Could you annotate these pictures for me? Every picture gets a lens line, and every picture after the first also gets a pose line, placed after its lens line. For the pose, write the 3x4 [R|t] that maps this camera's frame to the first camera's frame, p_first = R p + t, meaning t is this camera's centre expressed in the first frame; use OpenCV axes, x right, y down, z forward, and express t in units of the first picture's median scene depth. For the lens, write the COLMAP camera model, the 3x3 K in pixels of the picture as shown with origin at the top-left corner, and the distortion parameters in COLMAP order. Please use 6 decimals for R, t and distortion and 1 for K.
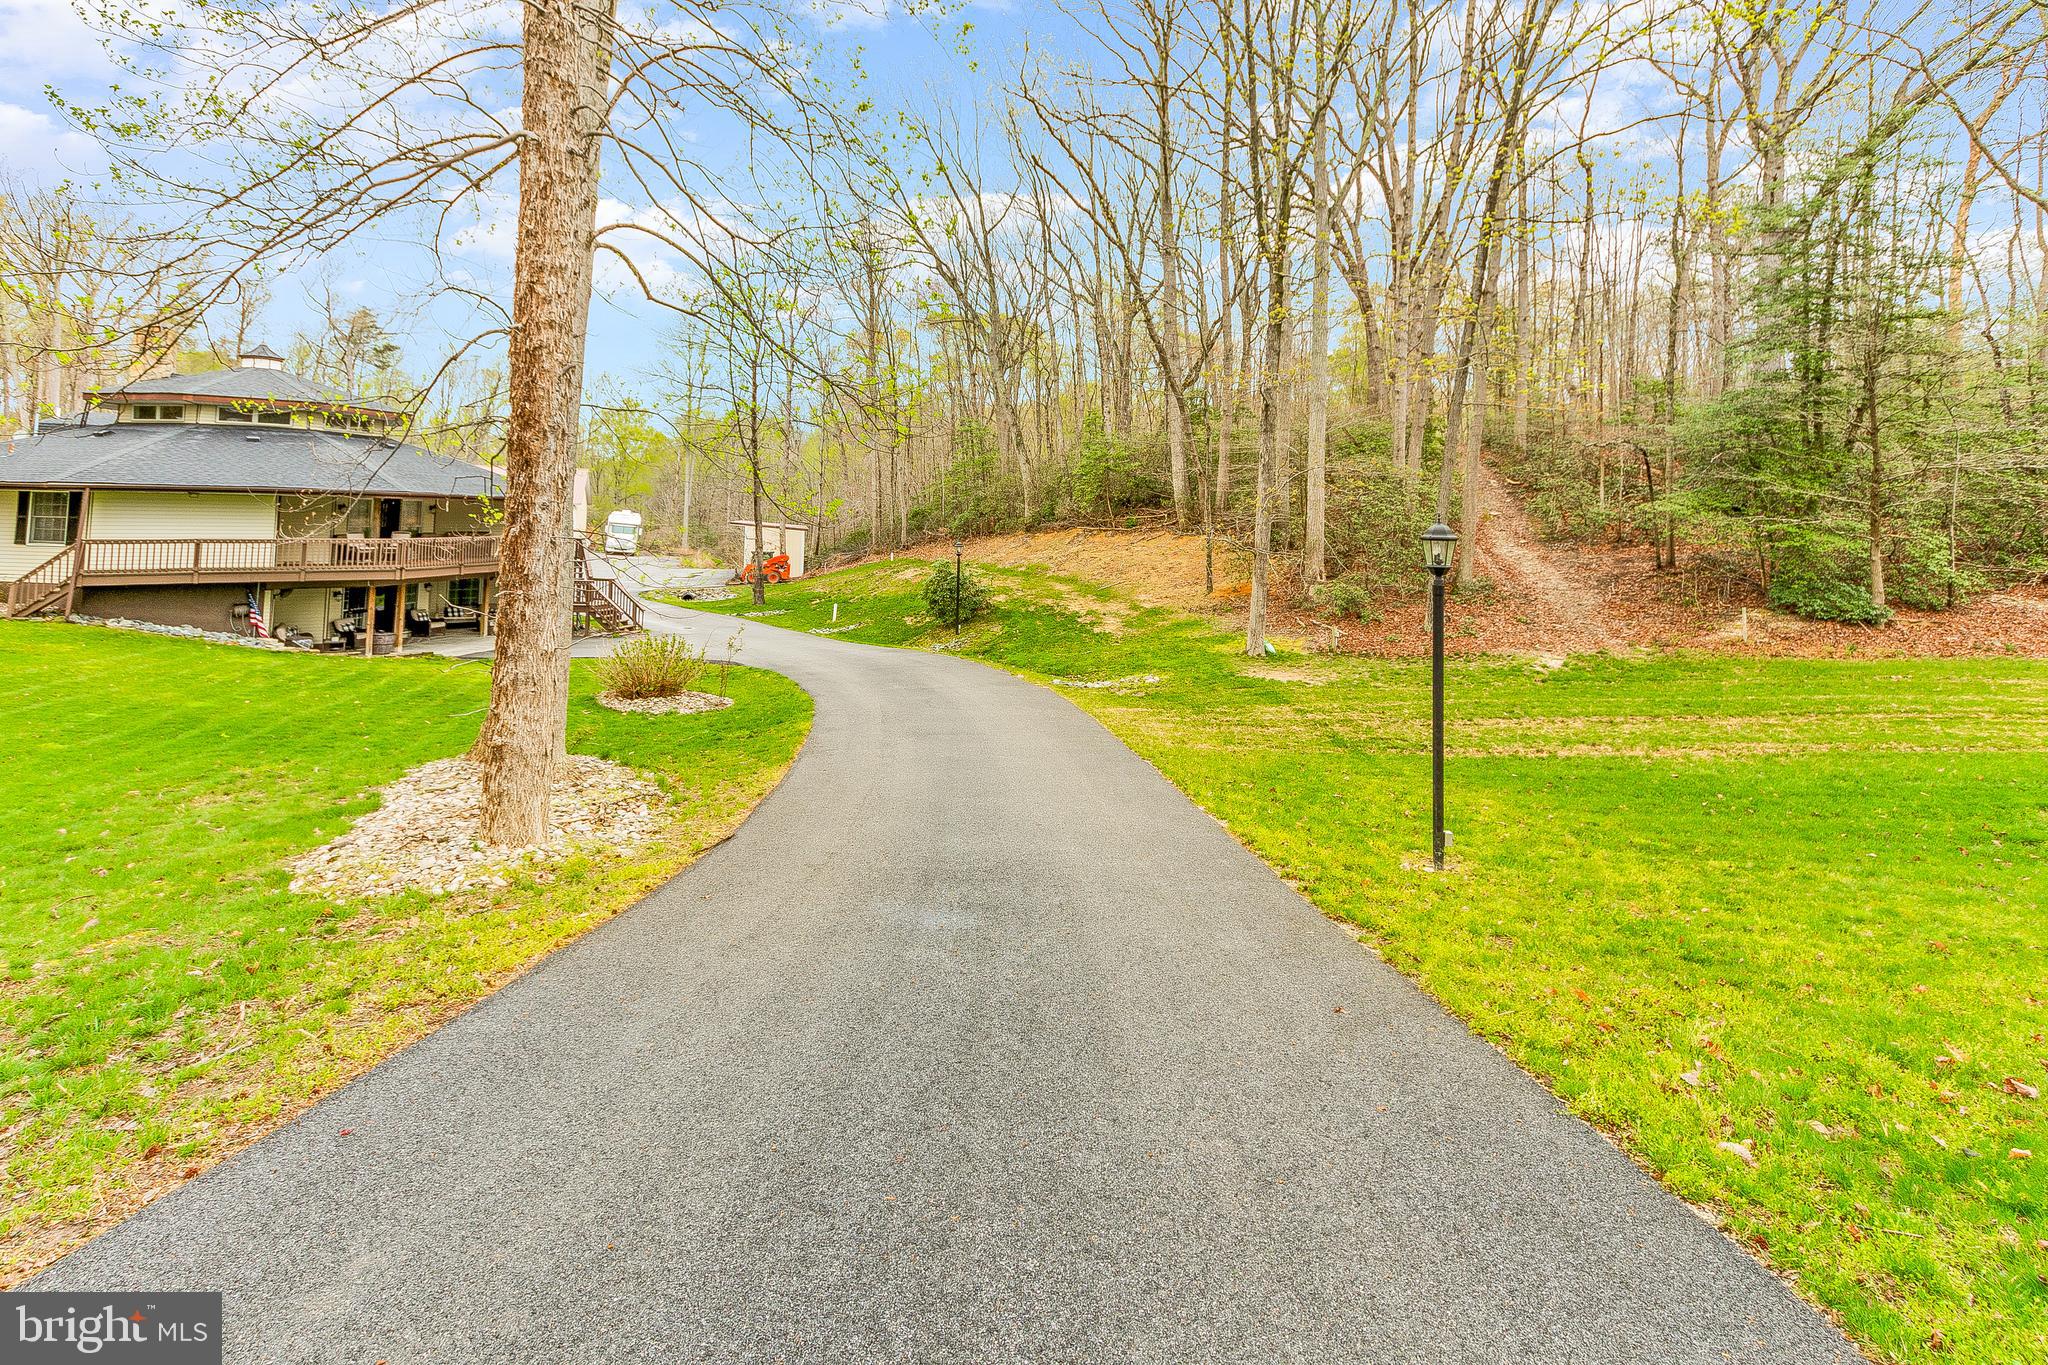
lens RADIAL K [[889.9, 0, 1024.5], [0, 889.9, 696.1], [0, 0, 1]] dist [0.009776, -0.000052]
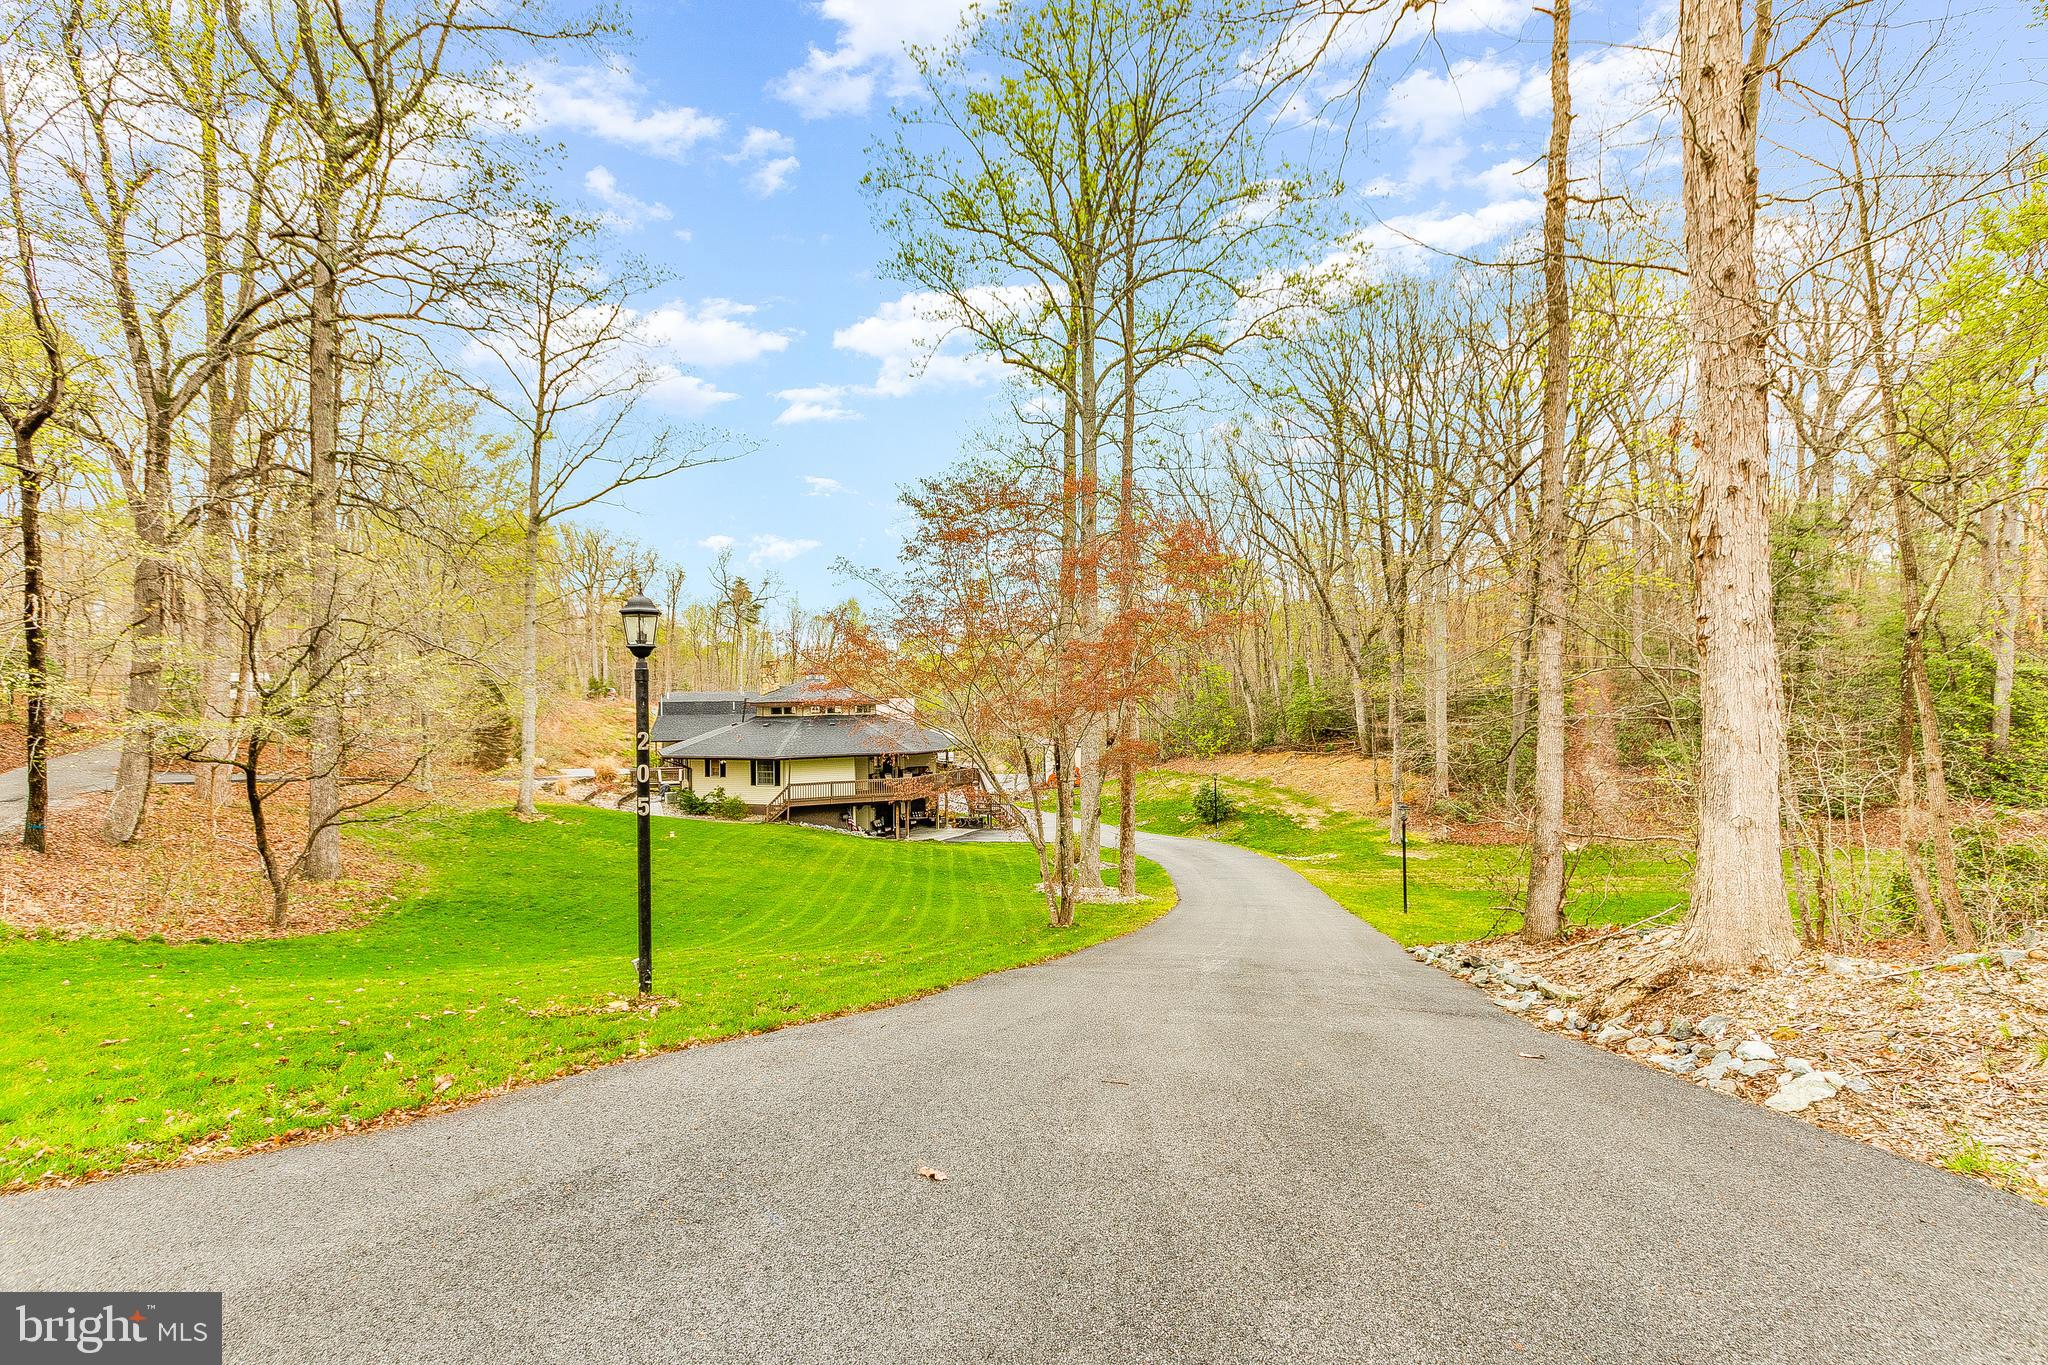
lens RADIAL K [[889.9, 0, 1024.5], [0, 889.9, 696.1], [0, 0, 1]] dist [0.009776, -0.000052]
pose [[0.970907, -0.035308, -0.236840, -0.020563], [-0.012796, 0.980006, -0.198556, 0.022299], [0.239115, 0.195810, 0.951043, -0.694009]]
